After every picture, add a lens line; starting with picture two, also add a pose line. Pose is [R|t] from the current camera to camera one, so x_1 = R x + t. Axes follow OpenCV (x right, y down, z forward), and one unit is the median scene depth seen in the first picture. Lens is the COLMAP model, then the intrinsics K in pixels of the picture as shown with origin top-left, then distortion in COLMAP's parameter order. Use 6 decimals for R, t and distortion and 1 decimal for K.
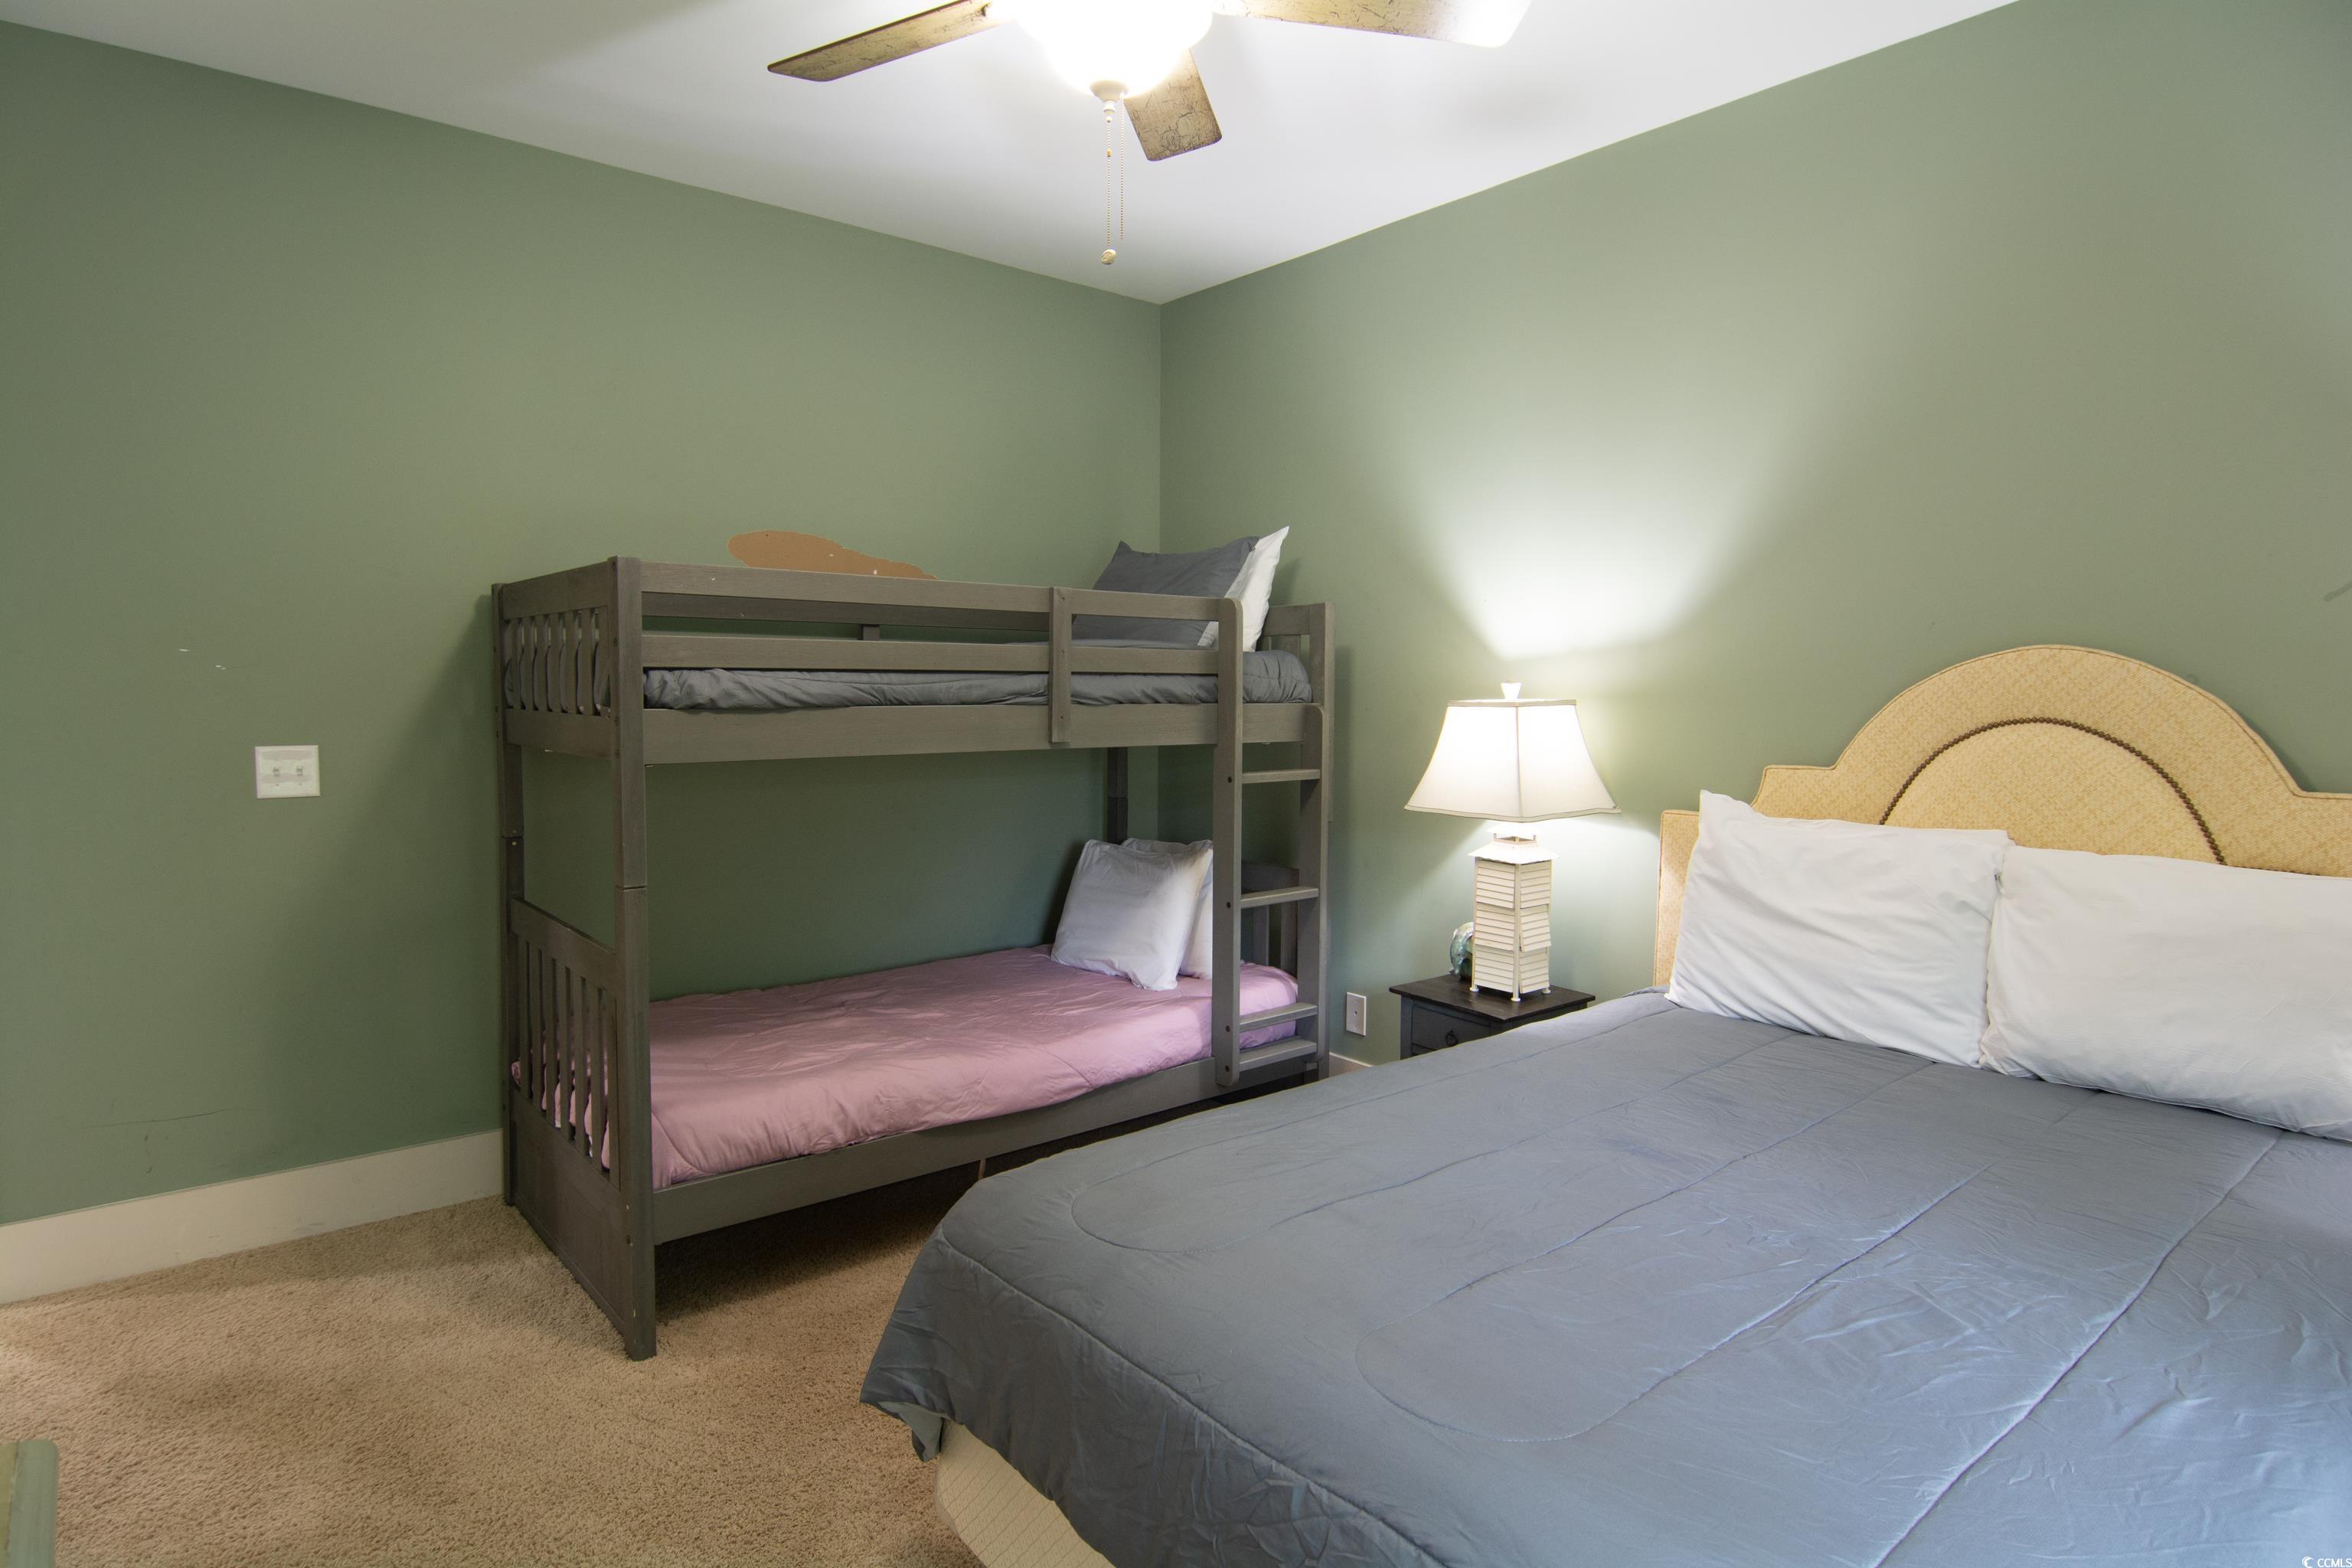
lens RADIAL K [[1249.4, 0, 1166.7], [0, 1249.4, 774.1], [0, 0, 1]] dist [-0.011857, -0.006689]
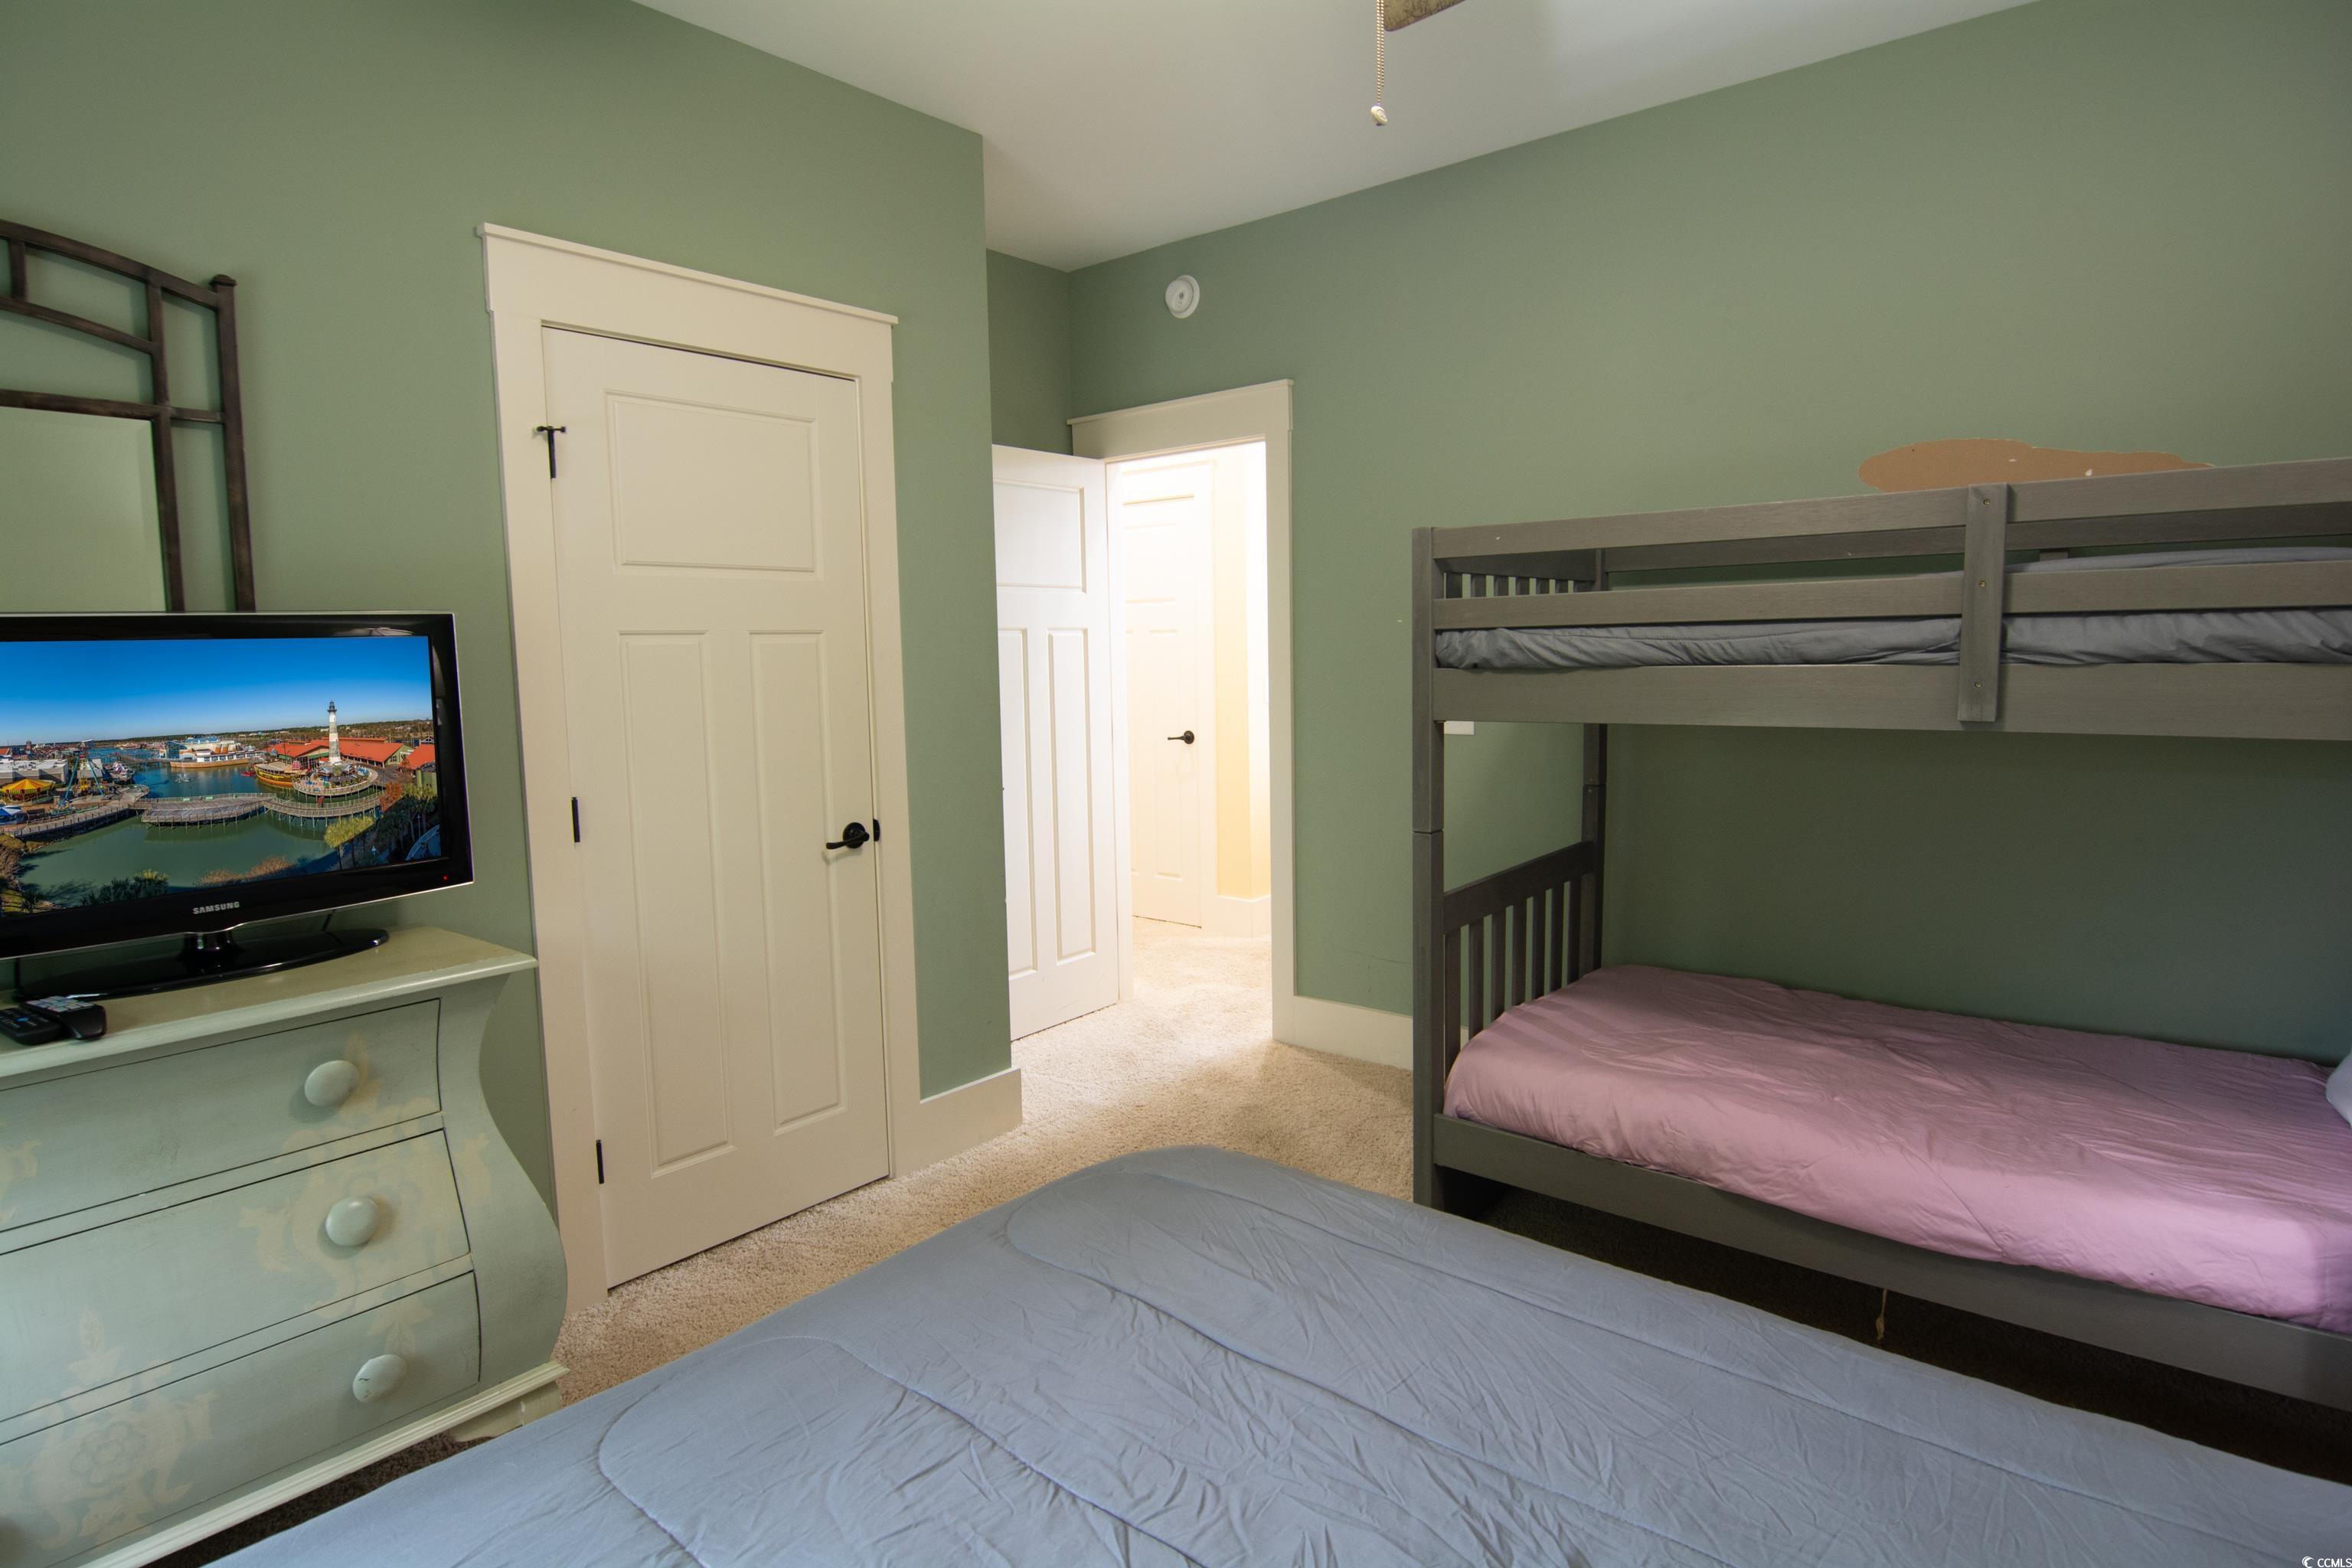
lens RADIAL K [[1249.4, 0, 1166.7], [0, 1249.4, 774.1], [0, 0, 1]] dist [-0.011857, -0.006689]
pose [[0.182119, 0.089896, -0.979158, 0.523420], [-0.047094, 0.995467, 0.082634, -0.034622], [0.982148, 0.031063, 0.185527, 0.503012]]
